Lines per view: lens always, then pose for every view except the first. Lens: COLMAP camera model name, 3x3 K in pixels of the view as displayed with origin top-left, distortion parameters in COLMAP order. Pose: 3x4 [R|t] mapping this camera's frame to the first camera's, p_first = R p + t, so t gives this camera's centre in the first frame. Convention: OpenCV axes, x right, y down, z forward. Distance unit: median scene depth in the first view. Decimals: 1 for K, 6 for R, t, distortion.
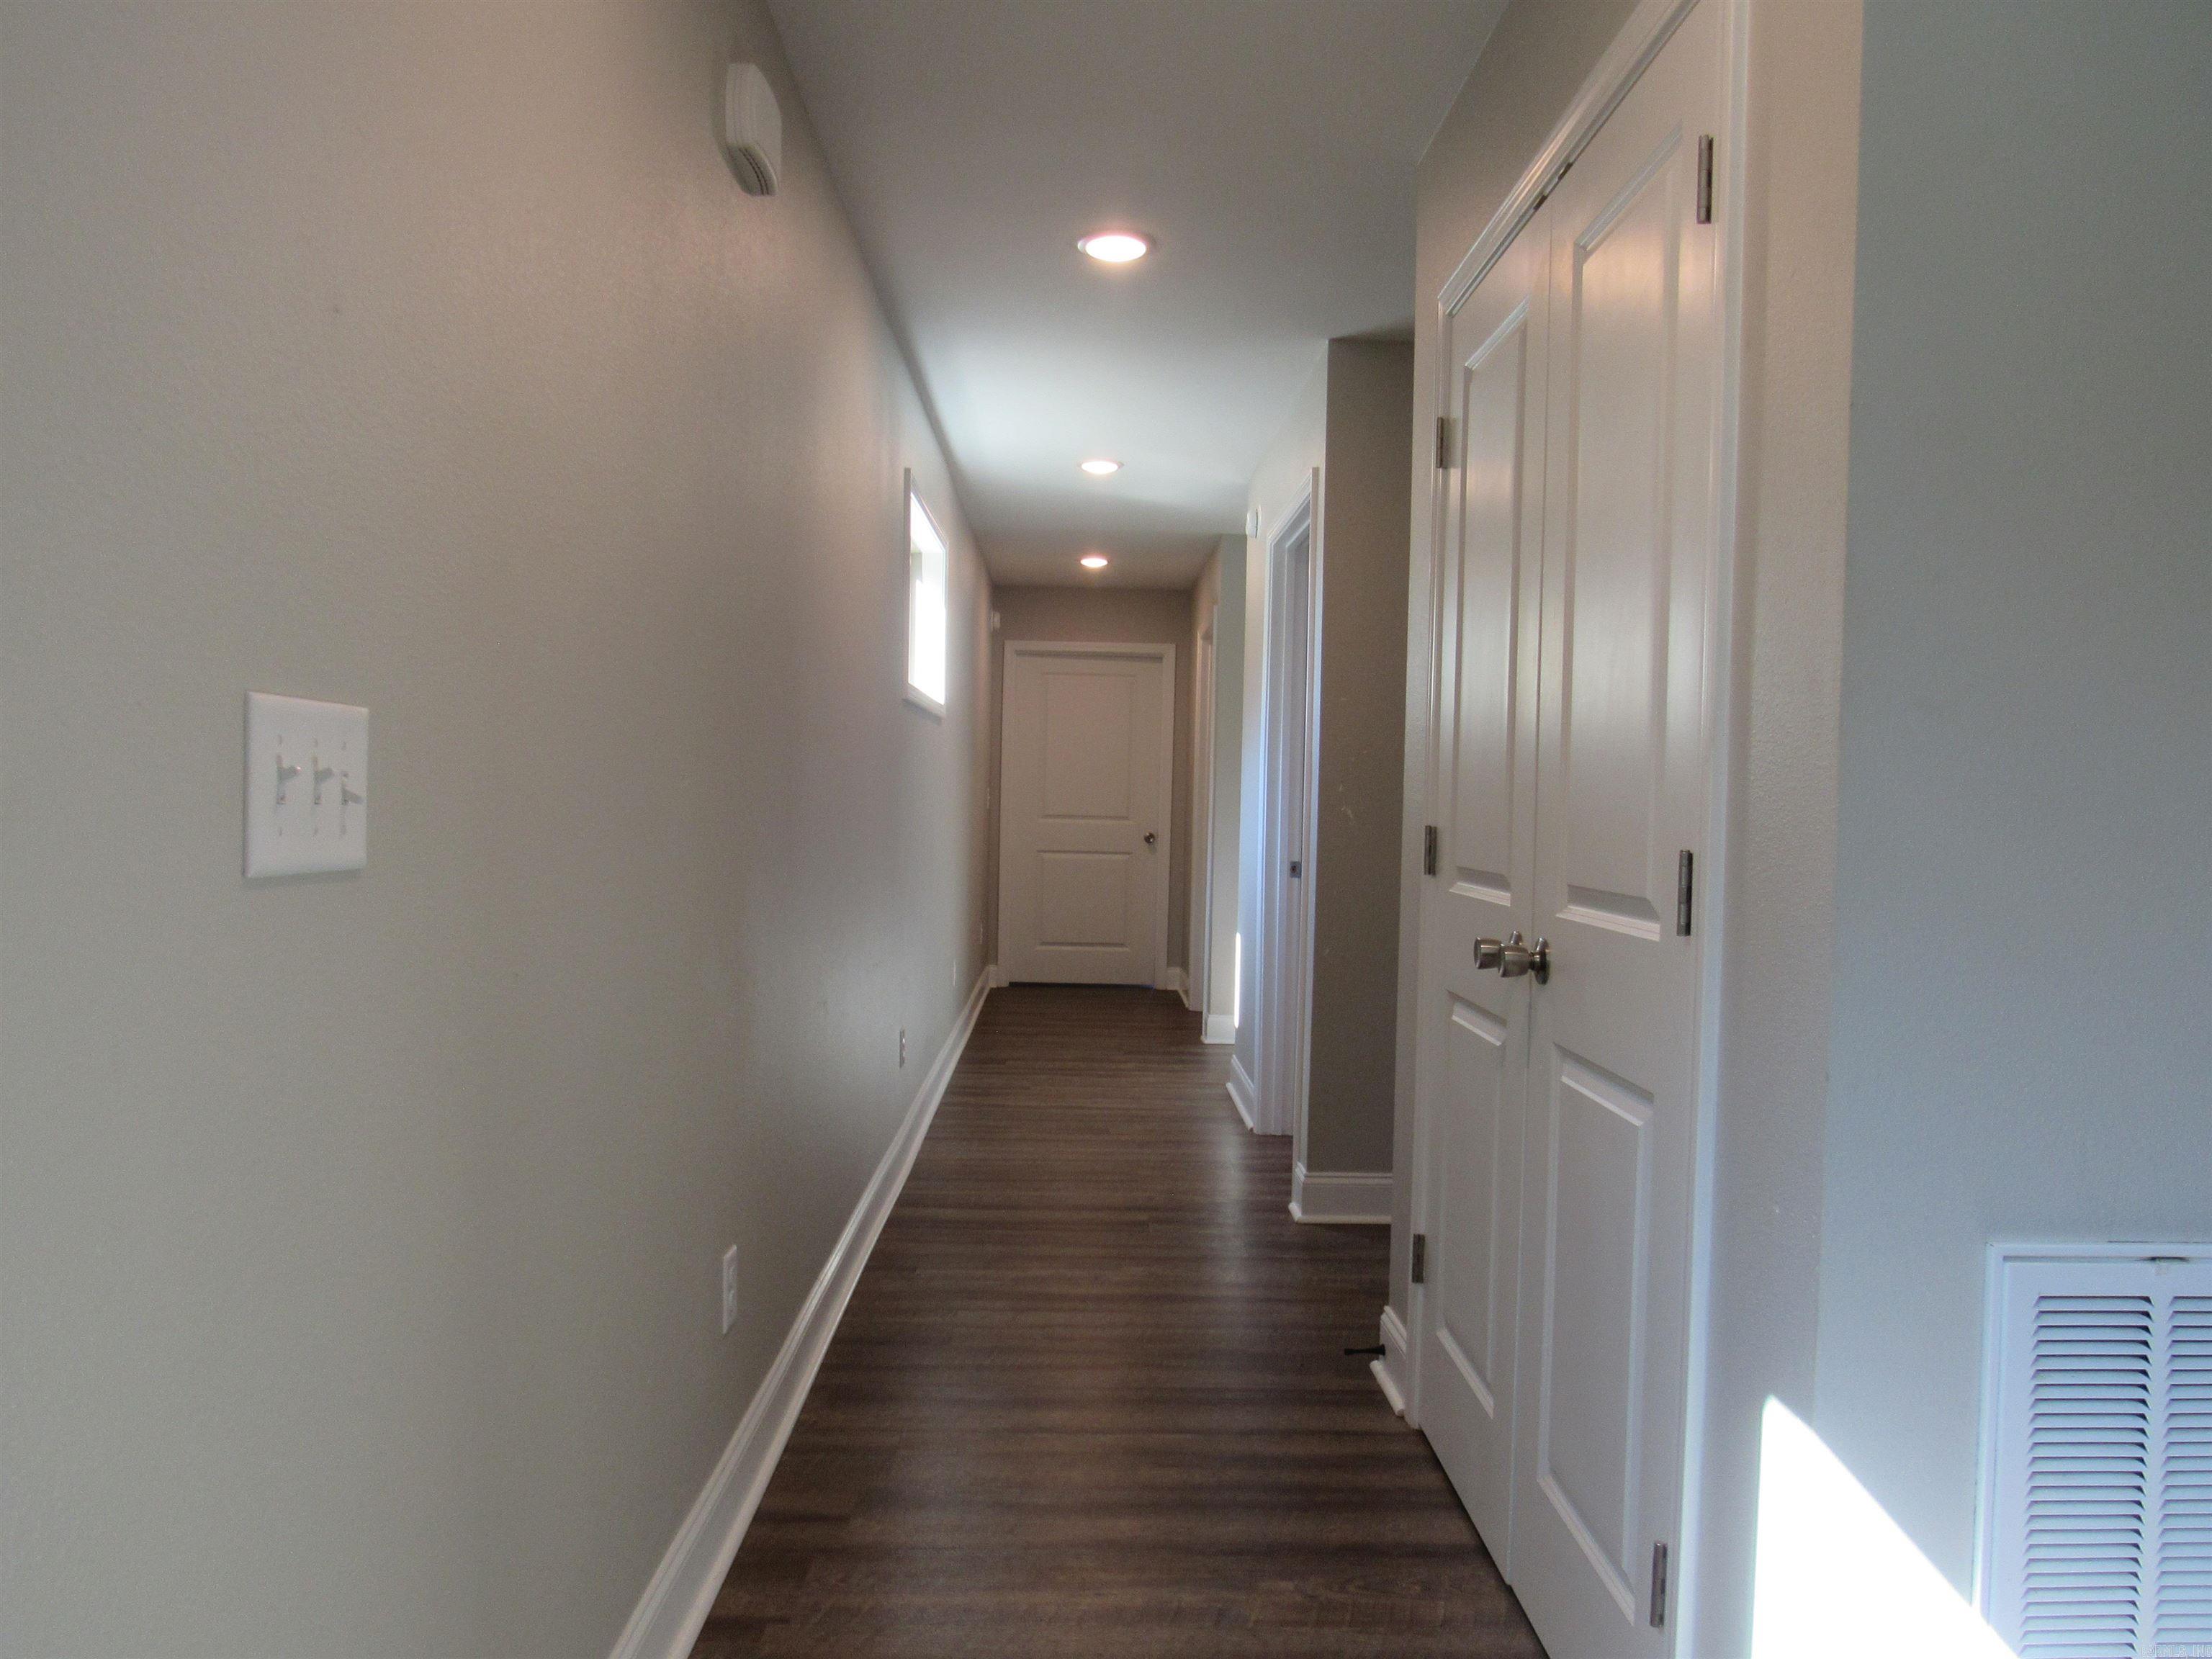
lens RADIAL K [[1575.6, 0, 1110.0], [0, 1575.6, 819.5], [0, 0, 1]] dist [-0.031576, 0.001029]
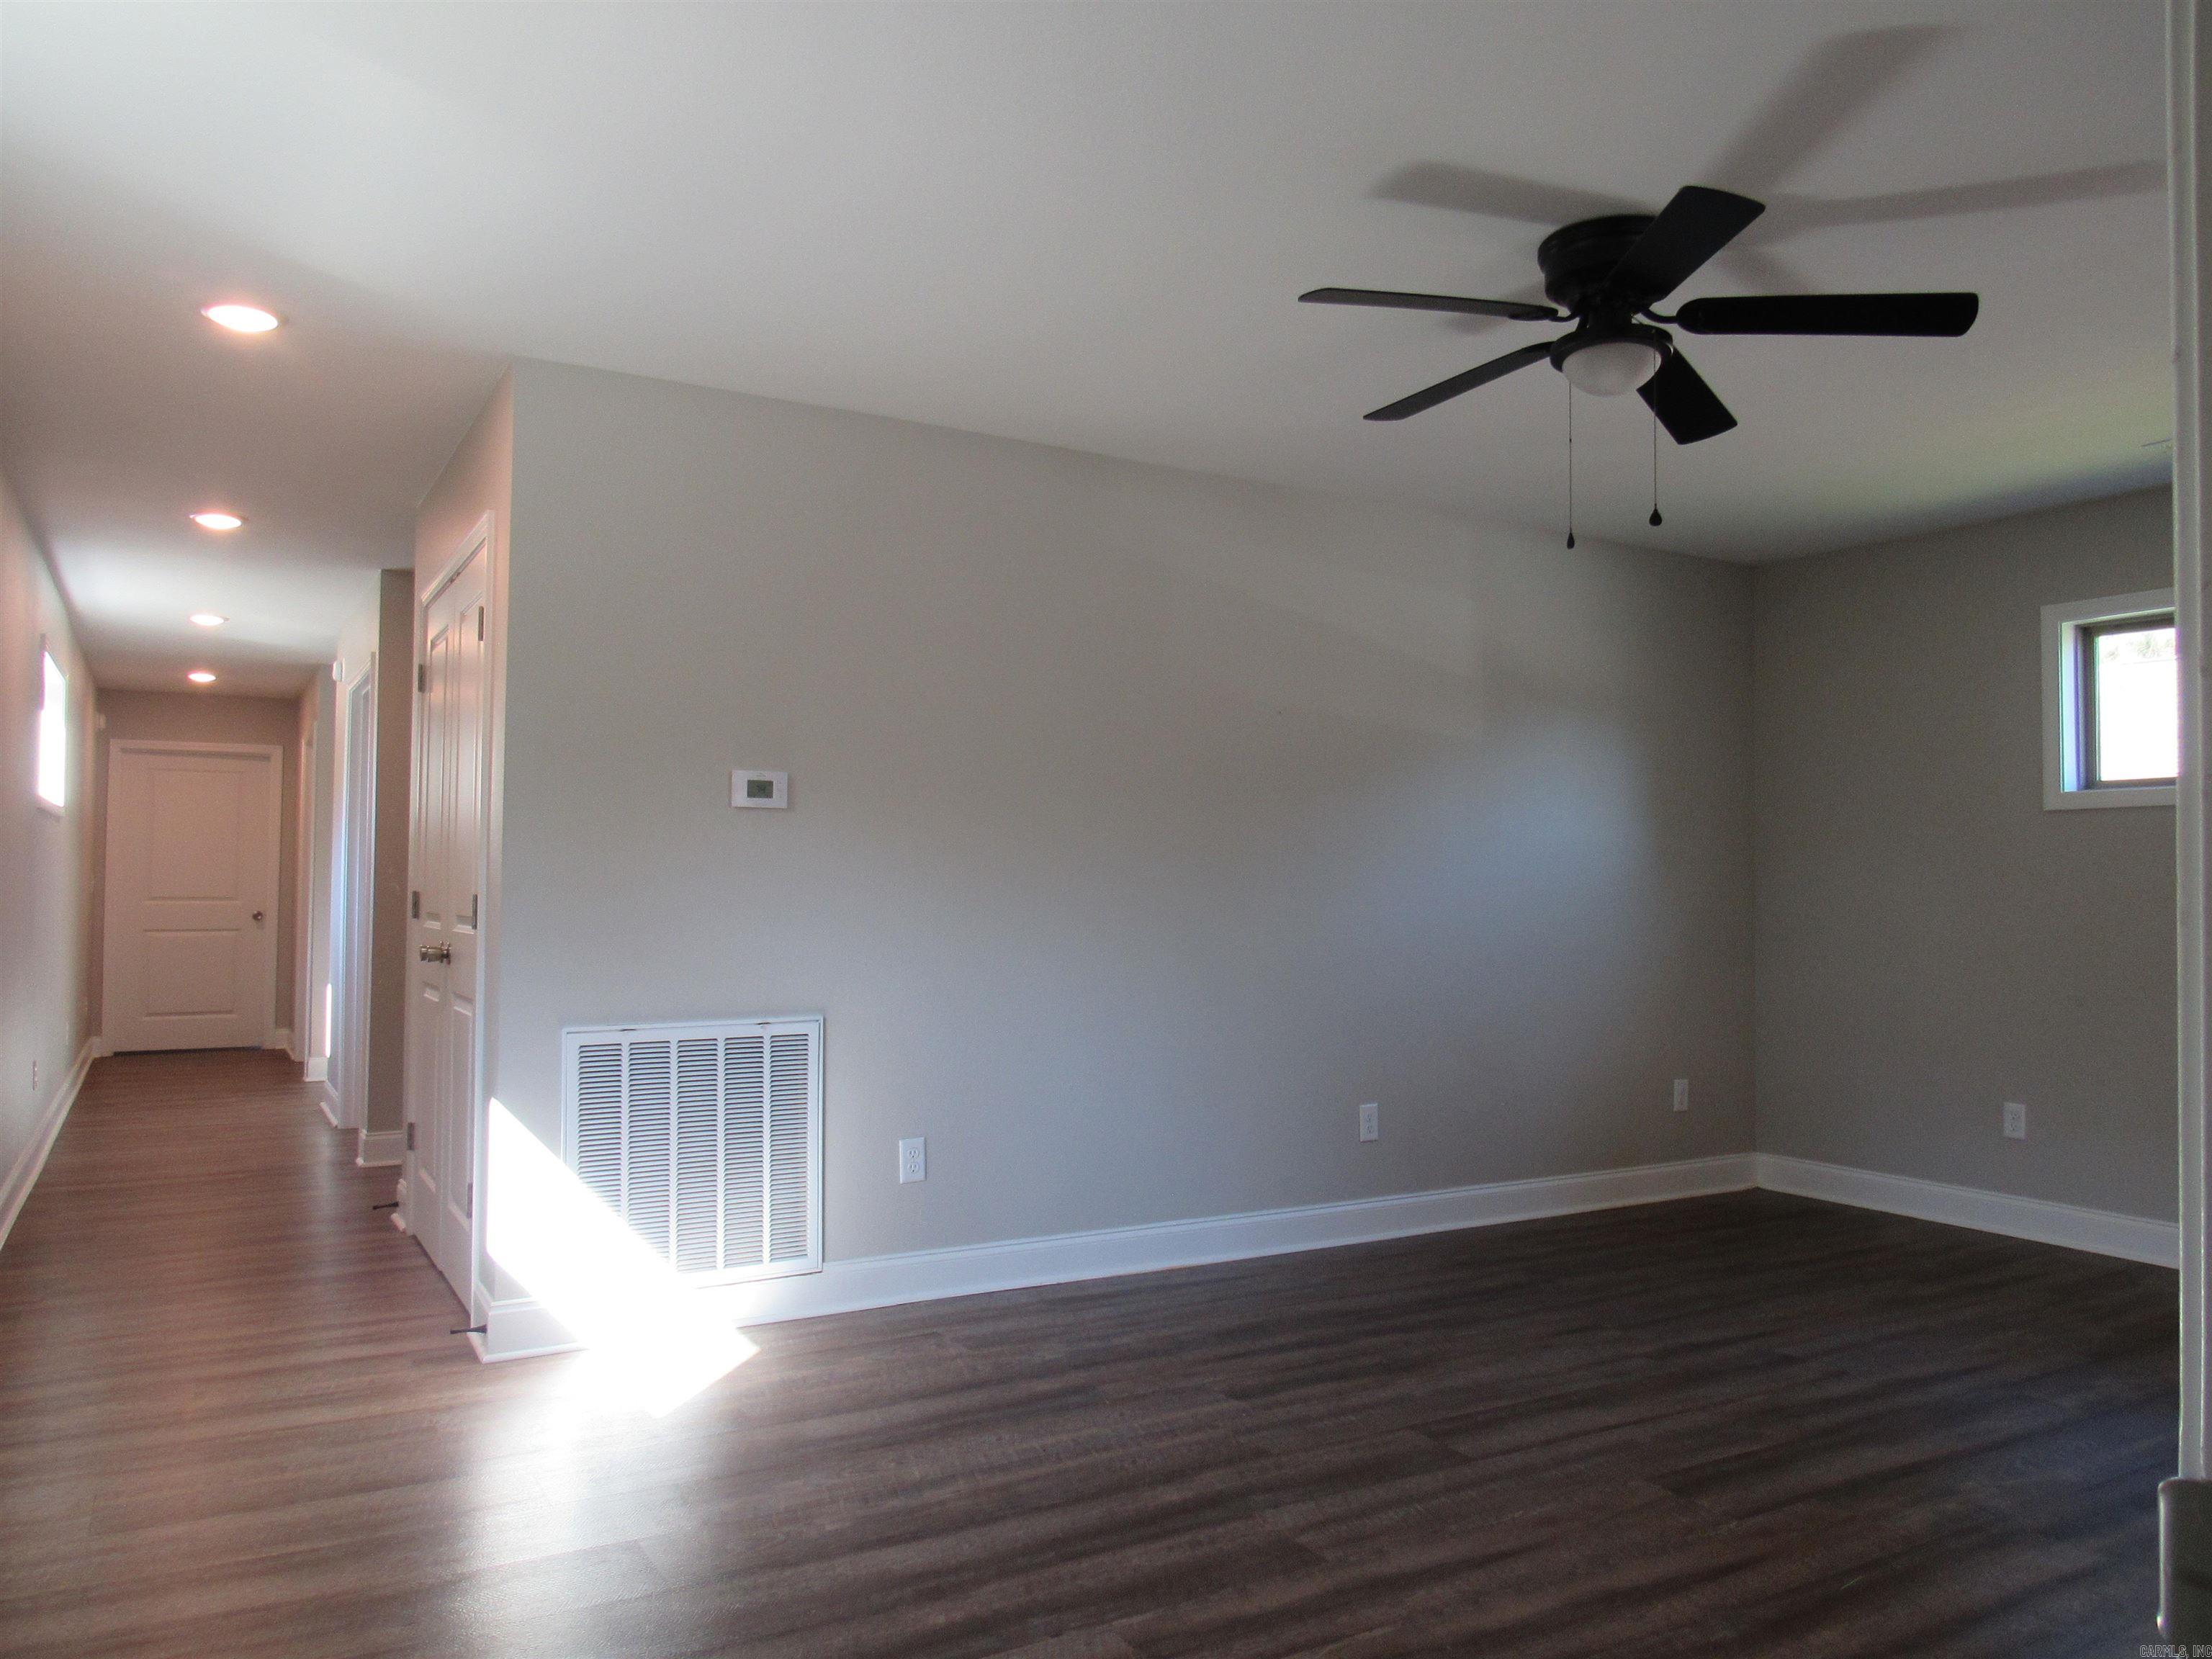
lens RADIAL K [[1606.3, 0, 1101.8], [0, 1606.3, 822.9], [0, 0, 1]] dist [-0.009970, -0.007073]
pose [[0.876549, -0.000462, 0.481313, 0.005112], [0.022862, 0.998911, -0.040676, 0.009254], [-0.480770, 0.046658, 0.875605, -0.481533]]
